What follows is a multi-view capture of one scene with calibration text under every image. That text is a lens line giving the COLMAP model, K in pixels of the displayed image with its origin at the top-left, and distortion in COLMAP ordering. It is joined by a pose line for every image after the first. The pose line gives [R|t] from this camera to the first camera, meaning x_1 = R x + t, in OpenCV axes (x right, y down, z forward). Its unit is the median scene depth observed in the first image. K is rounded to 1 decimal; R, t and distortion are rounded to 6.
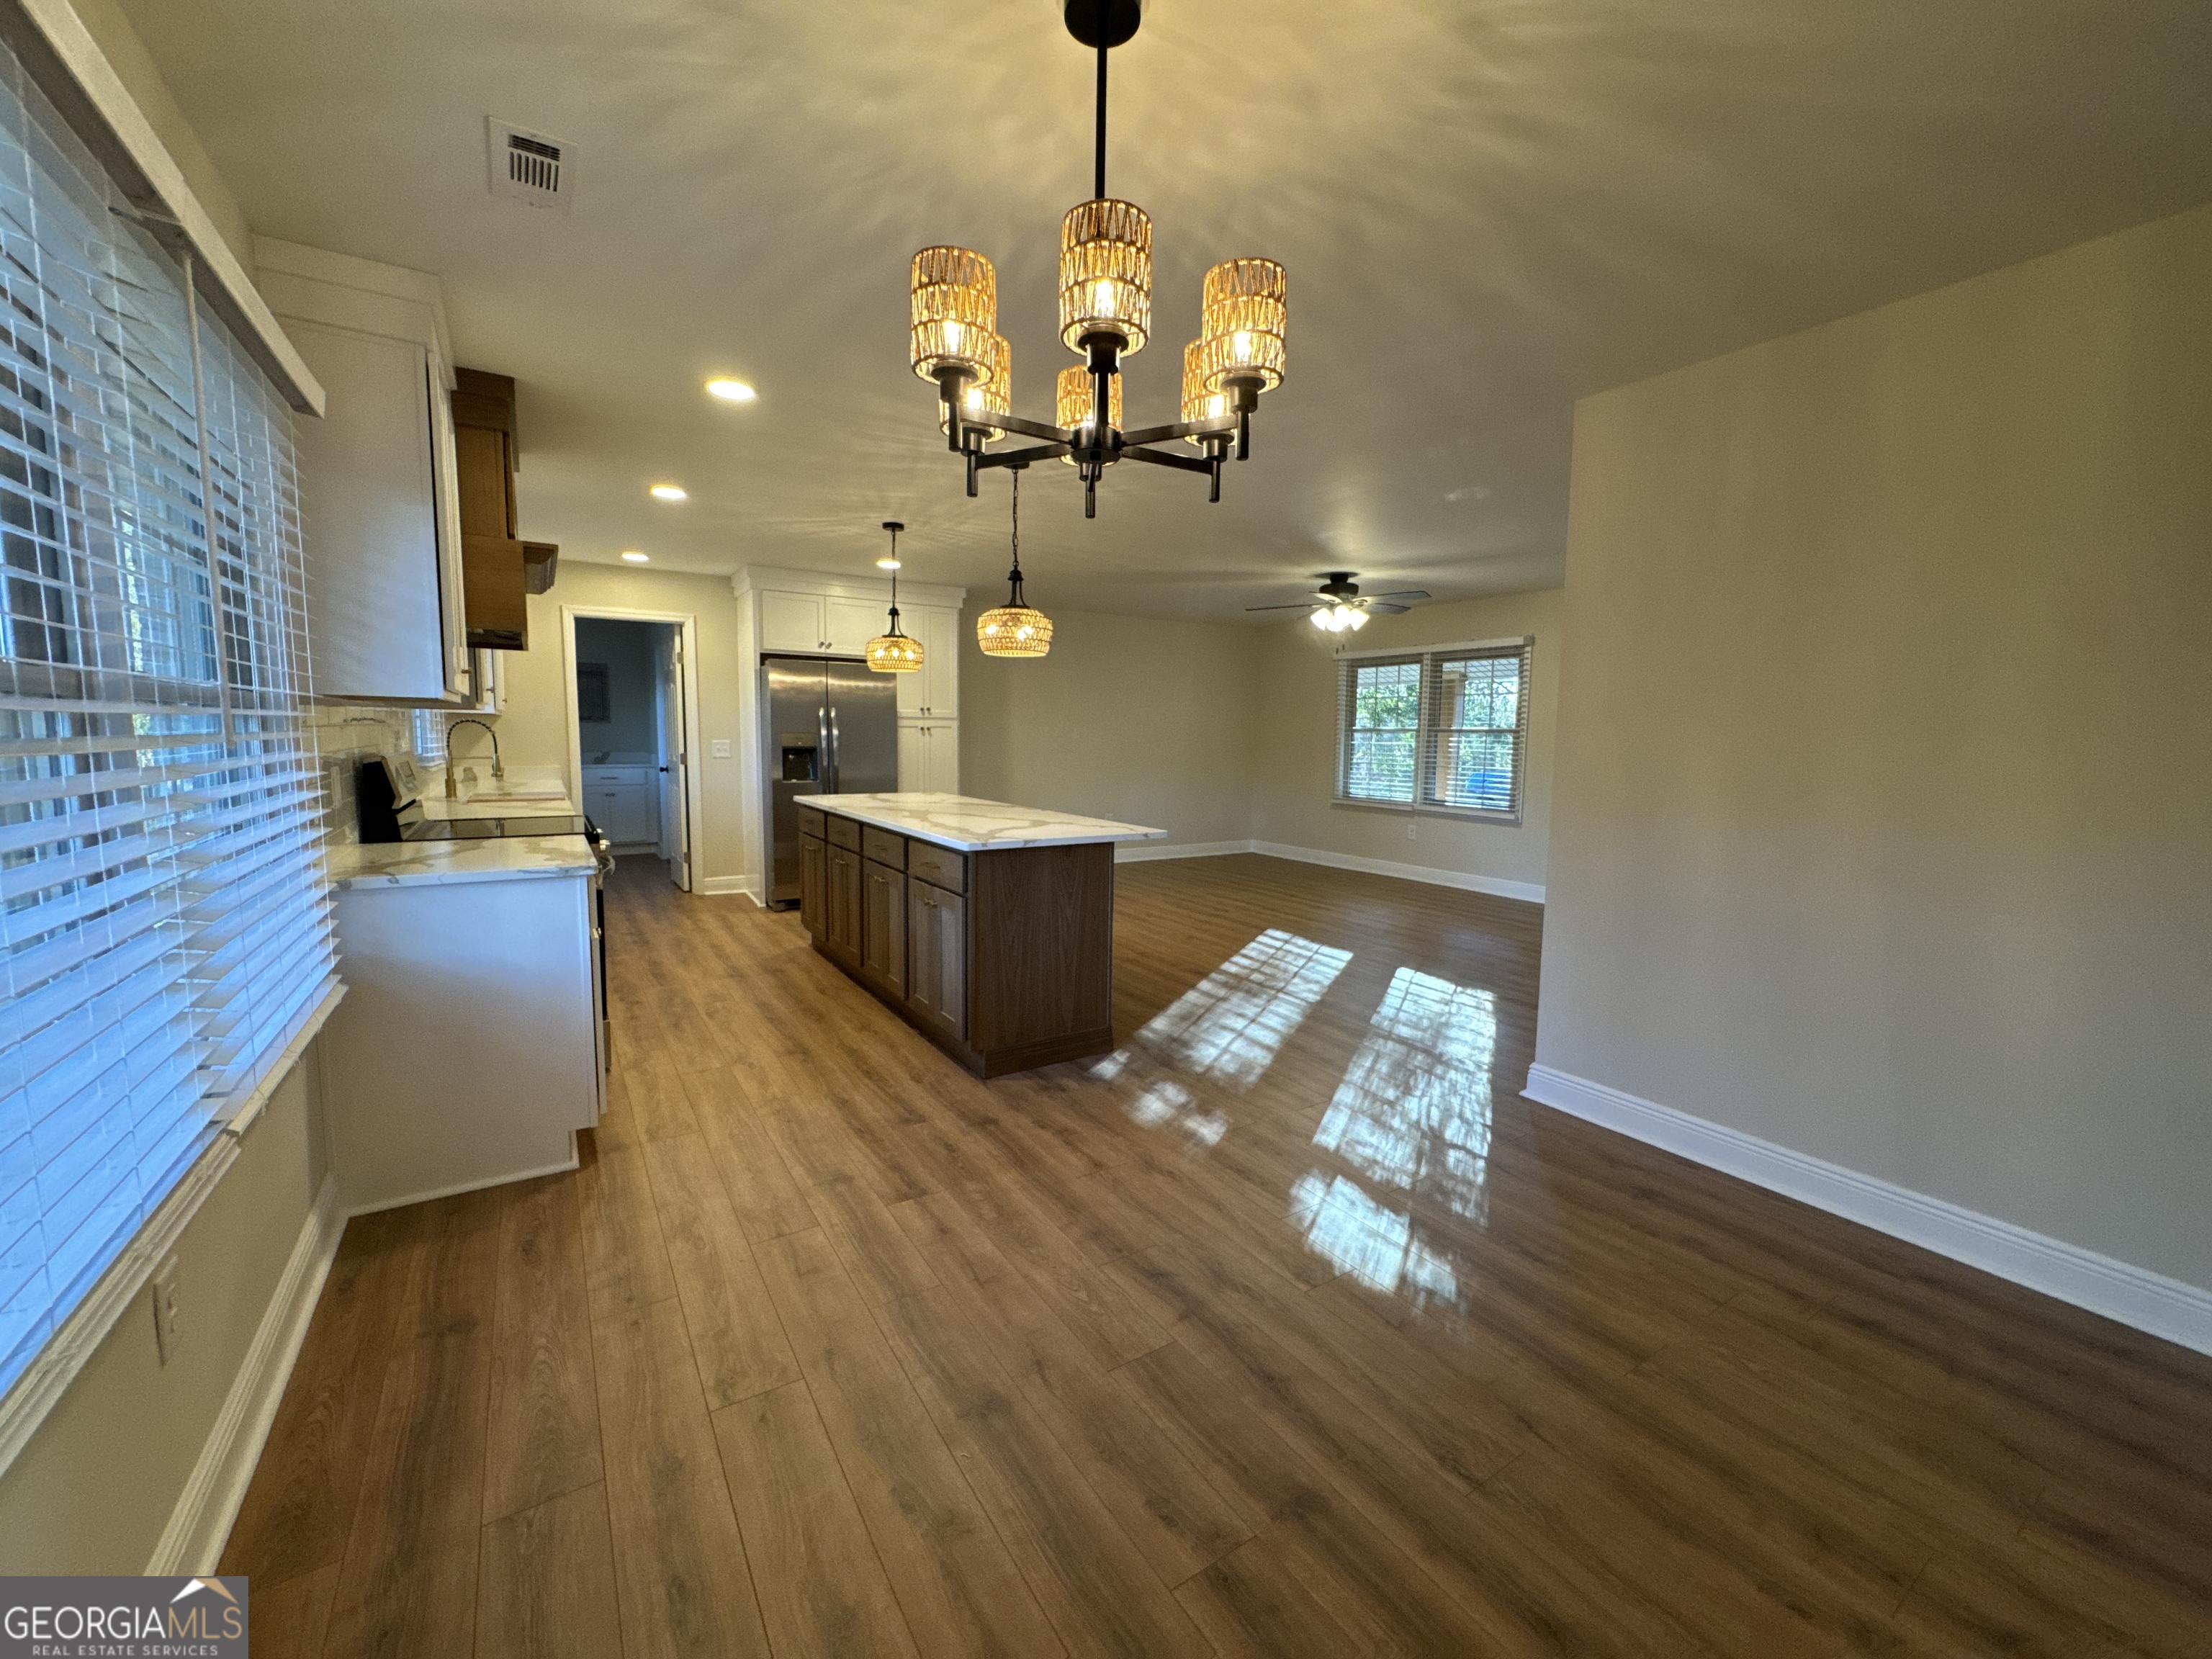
lens RADIAL K [[882.6, 0, 1106.0], [0, 882.6, 829.5], [0, 0, 1]] dist [-0.004466, 0.000942]
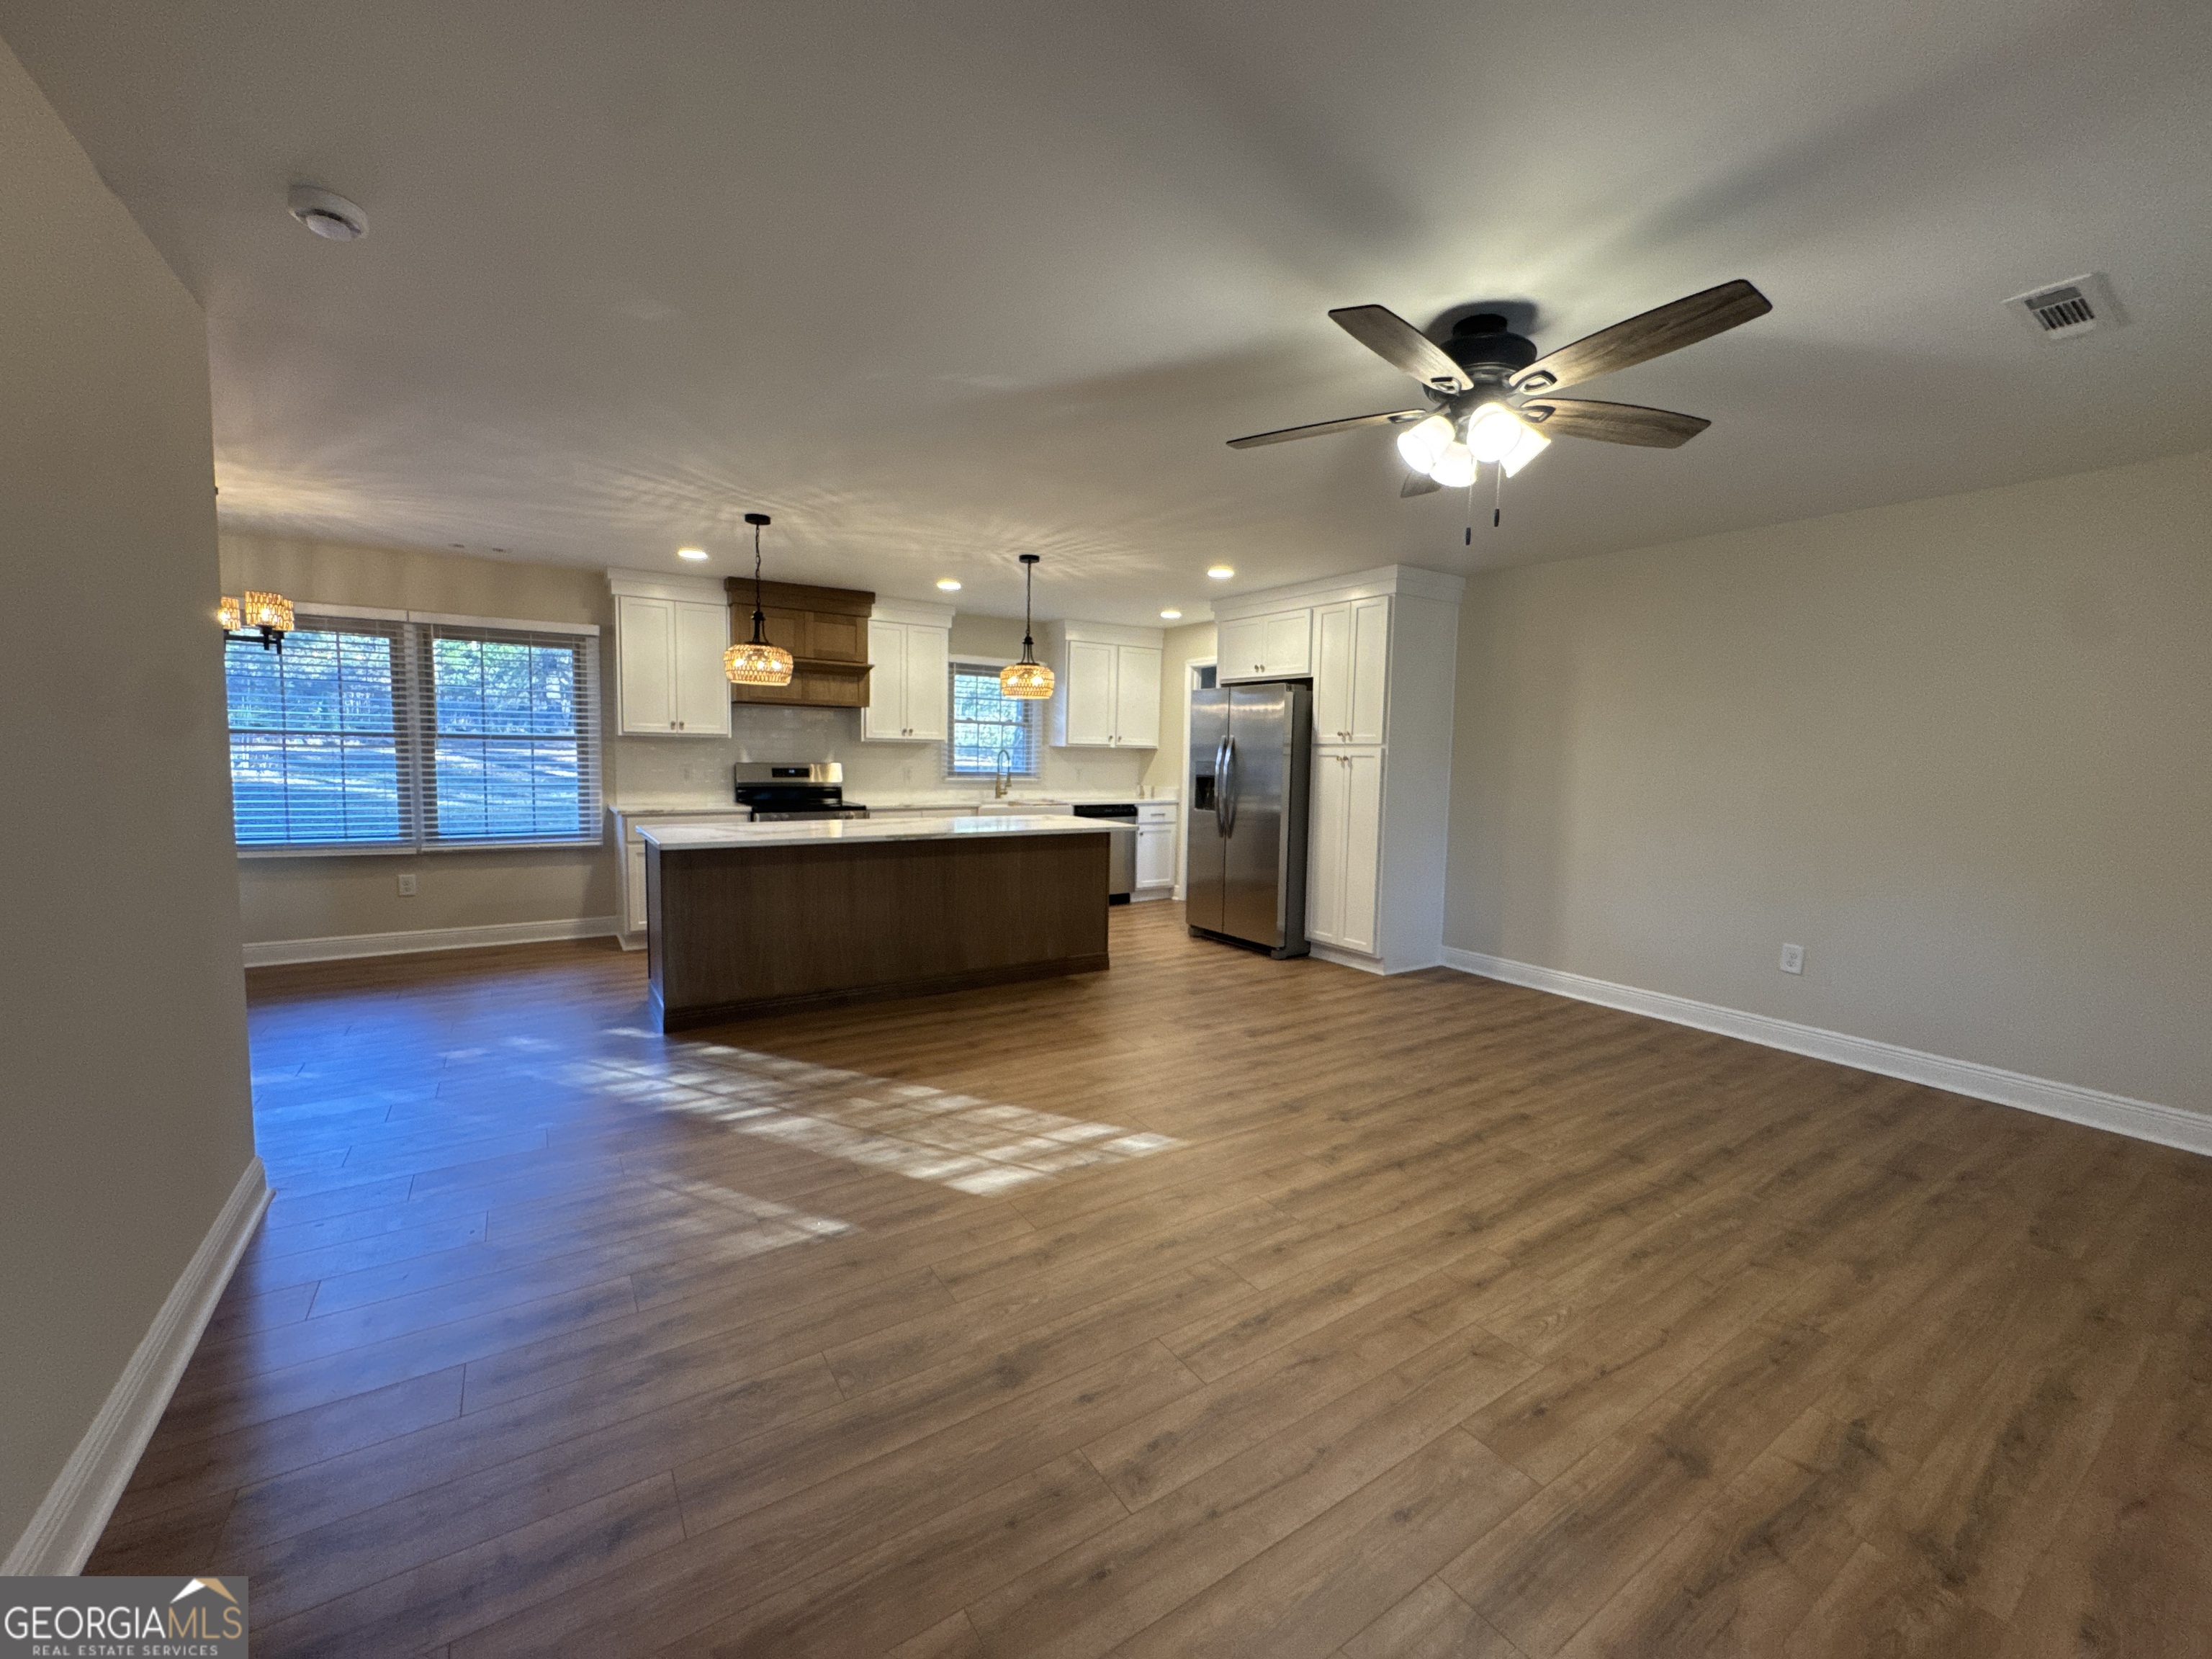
lens RADIAL K [[882.6, 0, 1106.0], [0, 882.6, 829.5], [0, 0, 1]] dist [-0.004466, 0.000942]
pose [[0.009112, 0.074499, -0.997179, 1.001154], [-0.128633, 0.989023, 0.072714, -0.141699], [0.991650, 0.127607, 0.018595, 1.361177]]
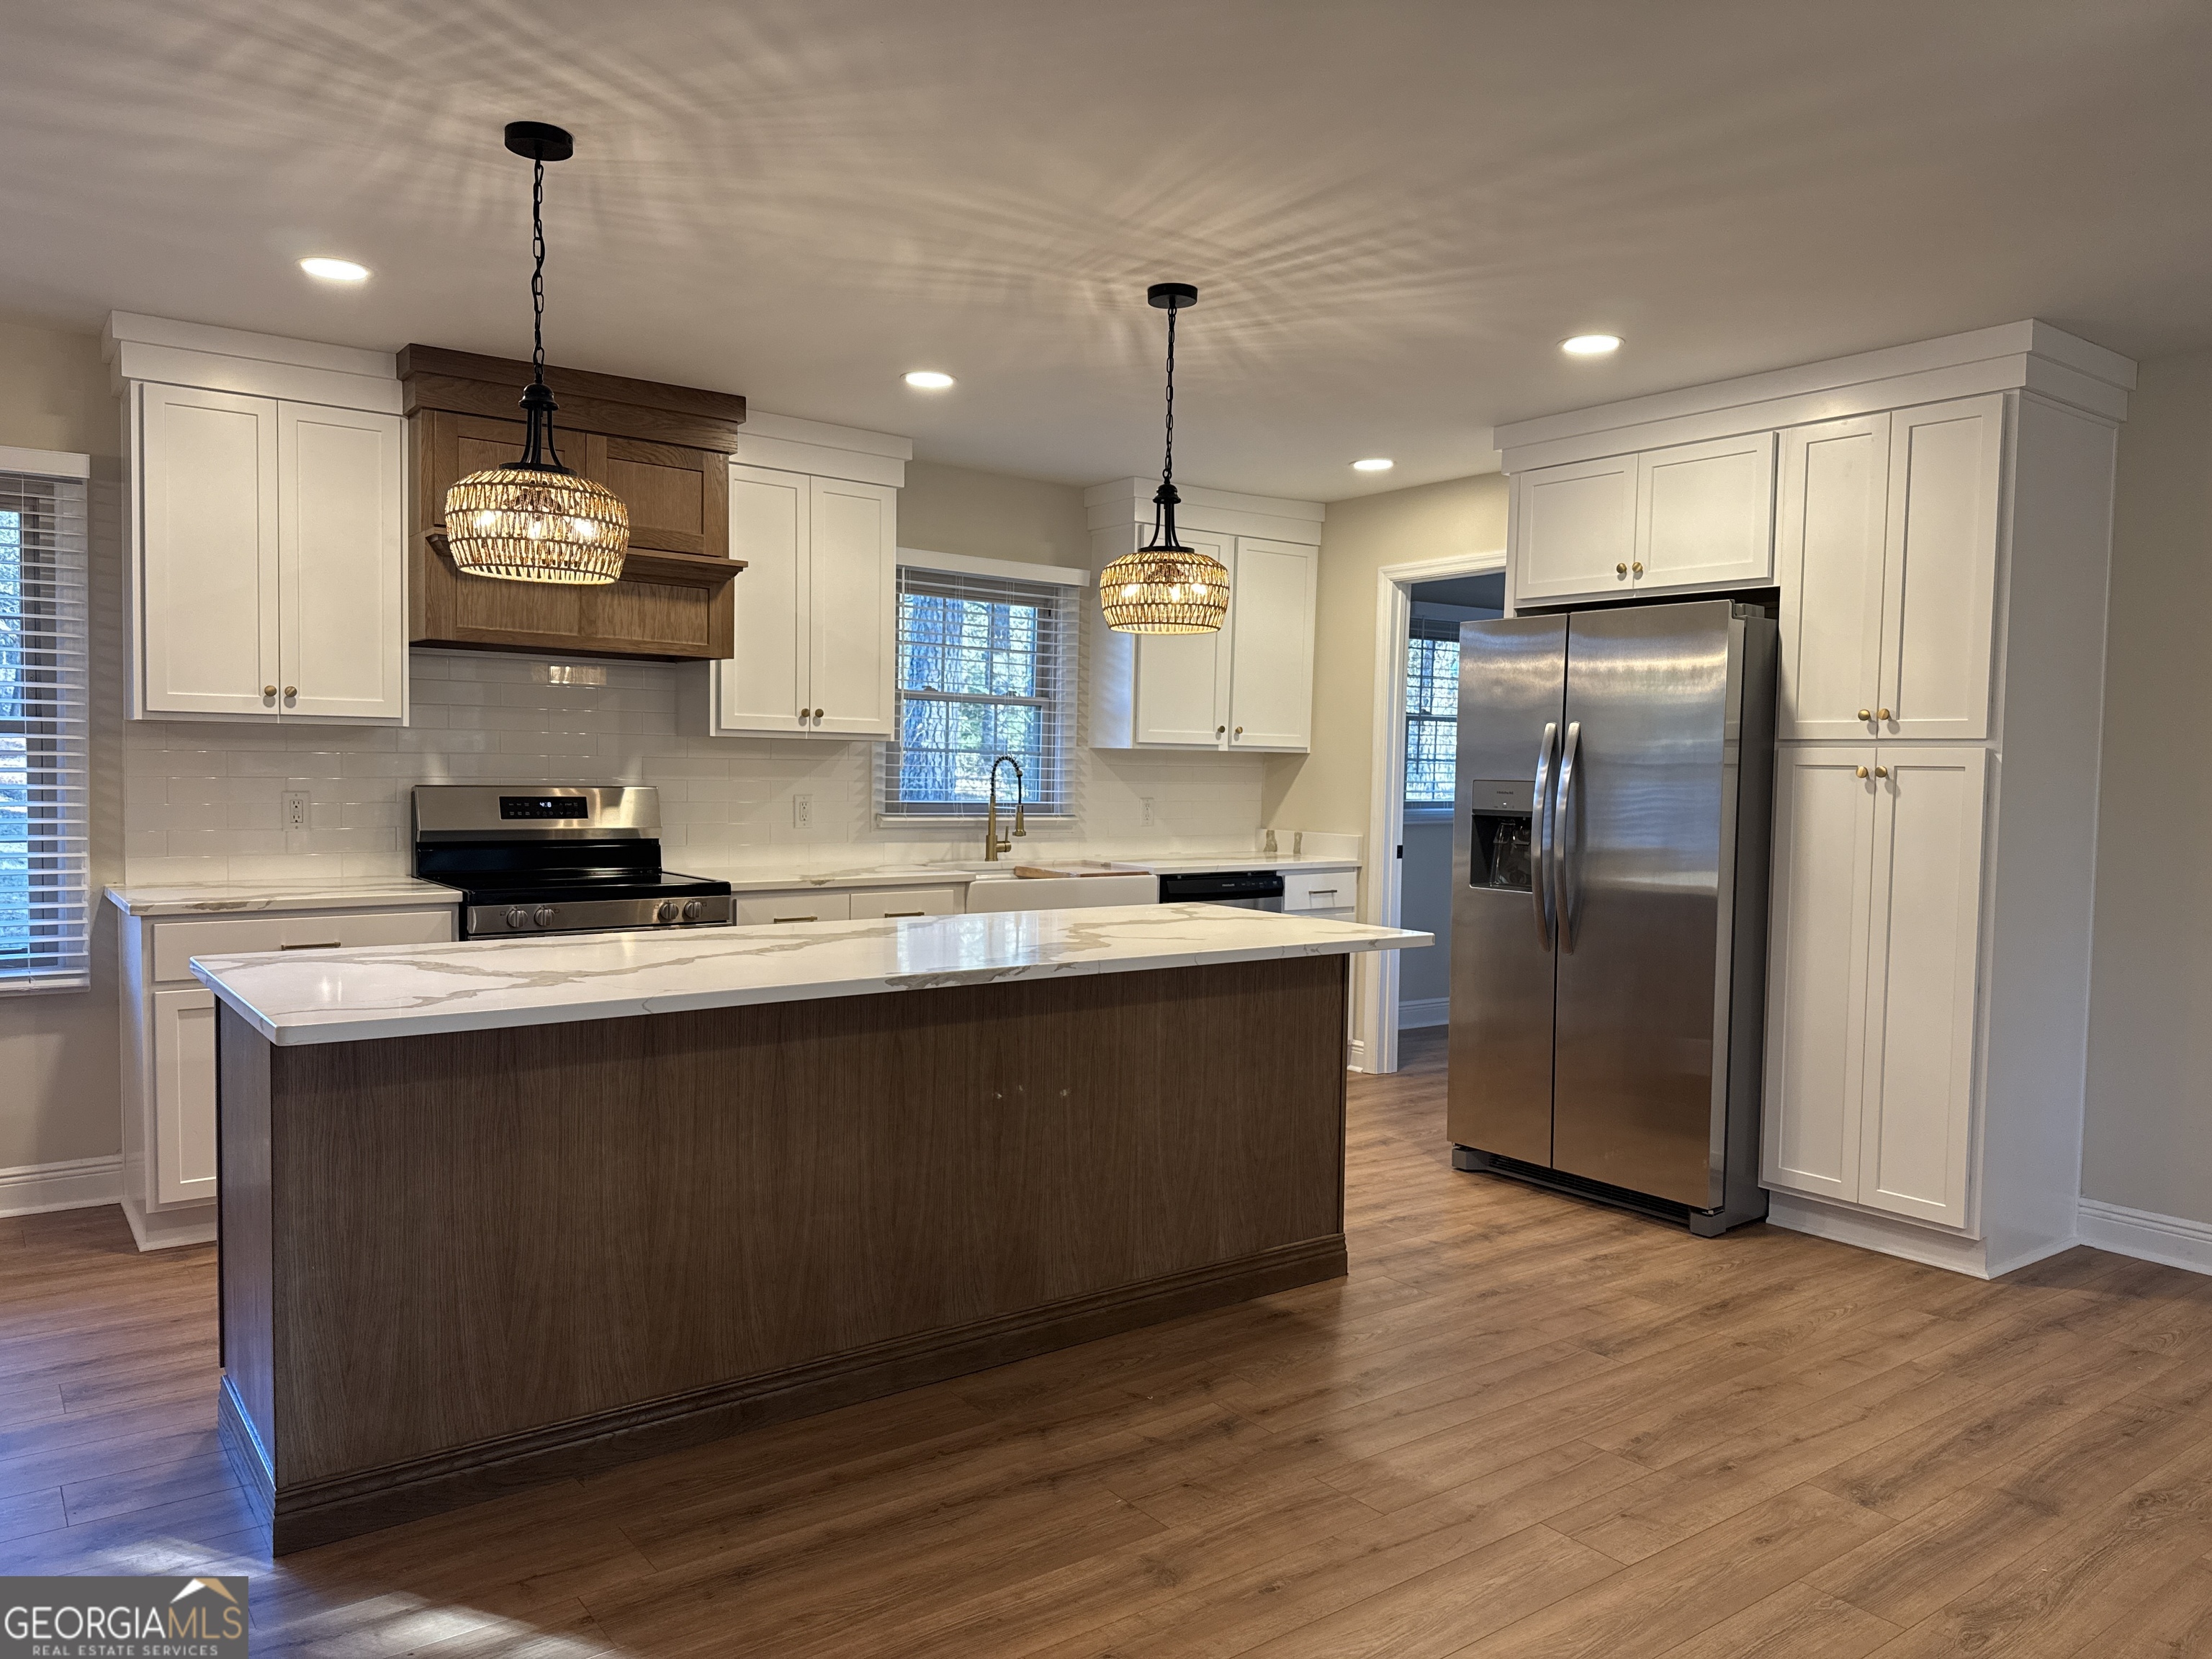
lens RADIAL K [[1553.0, 0, 1105.2], [0, 1553.0, 844.9], [0, 0, 1]] dist [0.057566, -0.075643]
pose [[0.071459, 0.040241, -0.996631, 0.648126], [-0.125728, 0.991580, 0.031023, -0.118179], [0.989488, 0.123087, 0.075917, 1.155209]]
